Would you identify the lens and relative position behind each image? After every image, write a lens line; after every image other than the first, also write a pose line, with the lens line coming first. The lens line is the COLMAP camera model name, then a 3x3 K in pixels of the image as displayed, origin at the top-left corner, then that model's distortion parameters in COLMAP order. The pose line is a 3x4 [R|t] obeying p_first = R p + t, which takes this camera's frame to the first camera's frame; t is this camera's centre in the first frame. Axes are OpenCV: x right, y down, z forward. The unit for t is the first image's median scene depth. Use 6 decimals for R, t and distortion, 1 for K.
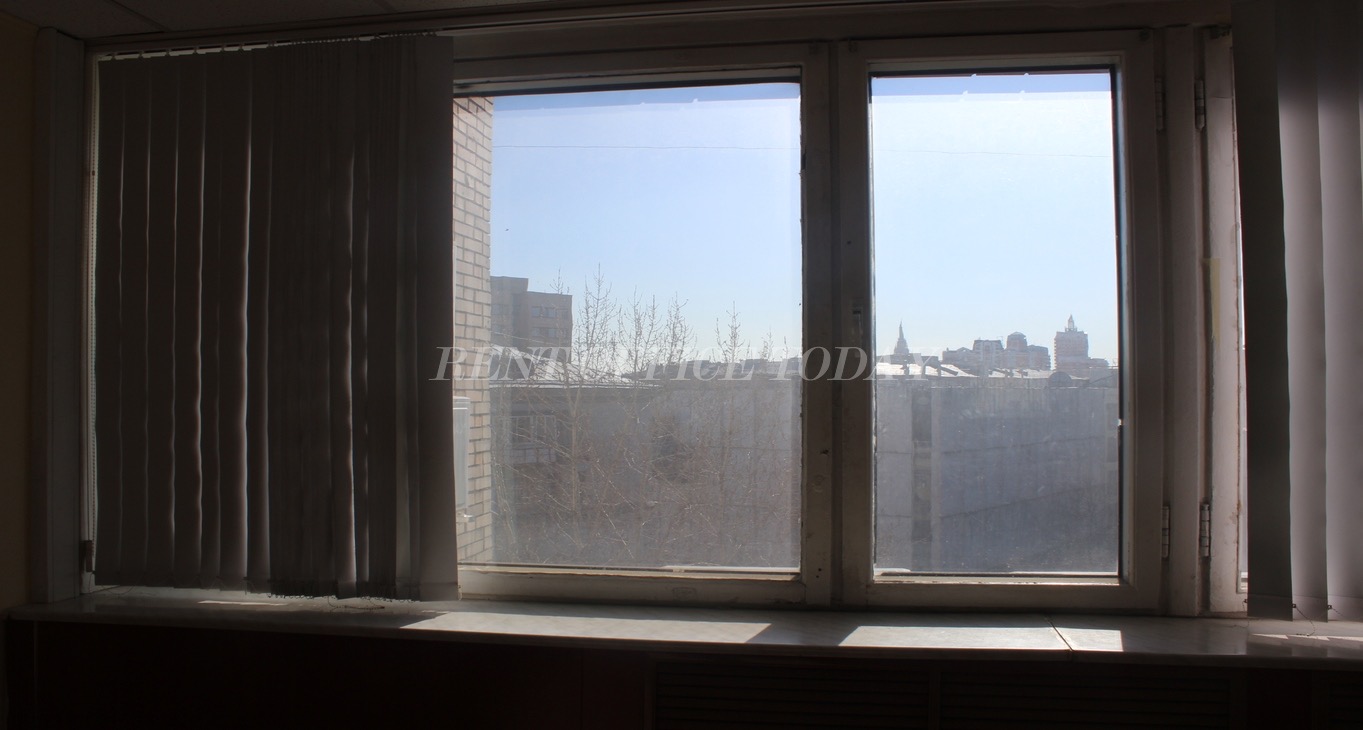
lens RADIAL K [[1130.2, 0, 684.0], [0, 1130.2, 379.5], [0, 0, 1]] dist [-0.188611, 0.207518]
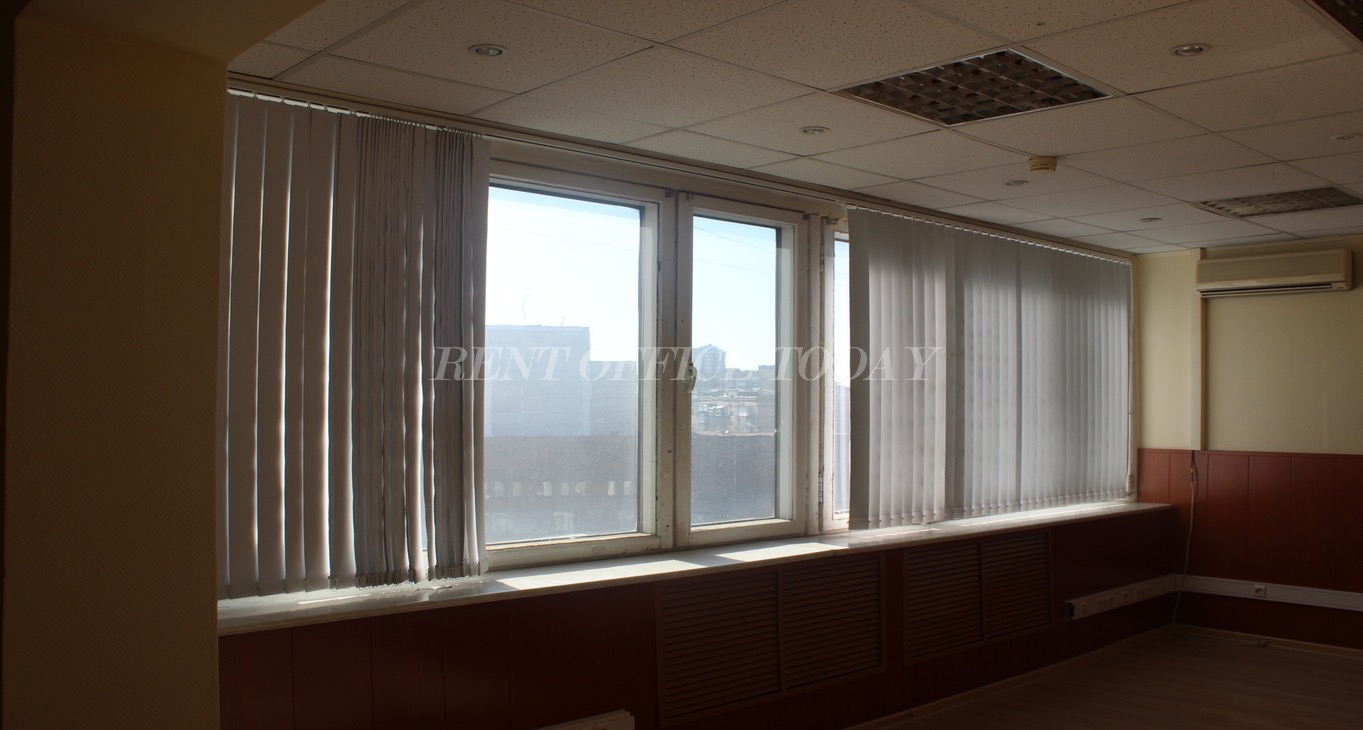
lens RADIAL K [[1130.2, 0, 684.0], [0, 1130.2, 379.5], [0, 0, 1]] dist [-0.188611, 0.207518]
pose [[0.612486, 0.021893, 0.790178, -1.115579], [-0.015364, 0.999757, -0.015791, -0.012123], [-0.790332, -0.002468, 0.612674, 0.011553]]
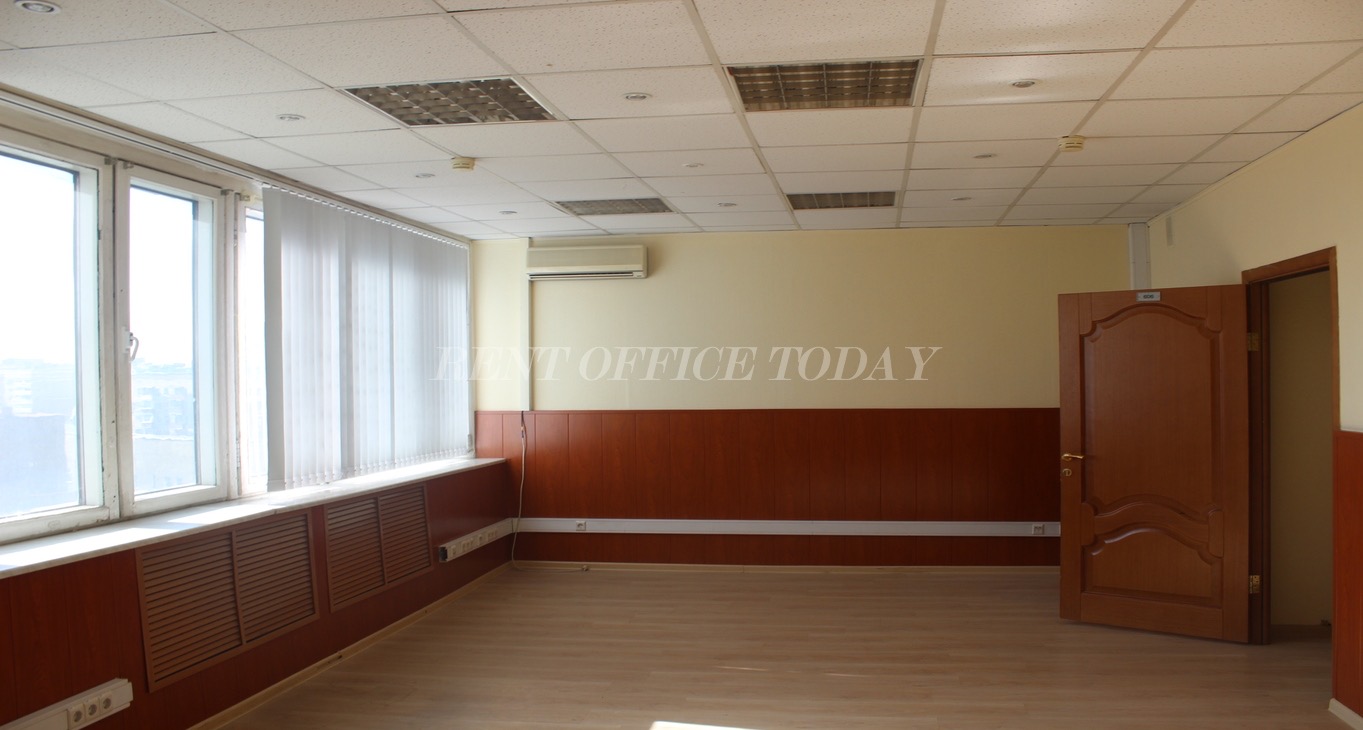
lens RADIAL K [[1130.2, 0, 684.0], [0, 1130.2, 379.5], [0, 0, 1]] dist [-0.188611, 0.207518]
pose [[-0.013399, -0.001609, 0.999909, -1.405755], [-0.000301, 0.999999, 0.001605, 0.002642], [-0.999910, -0.000280, -0.013399, 0.222712]]
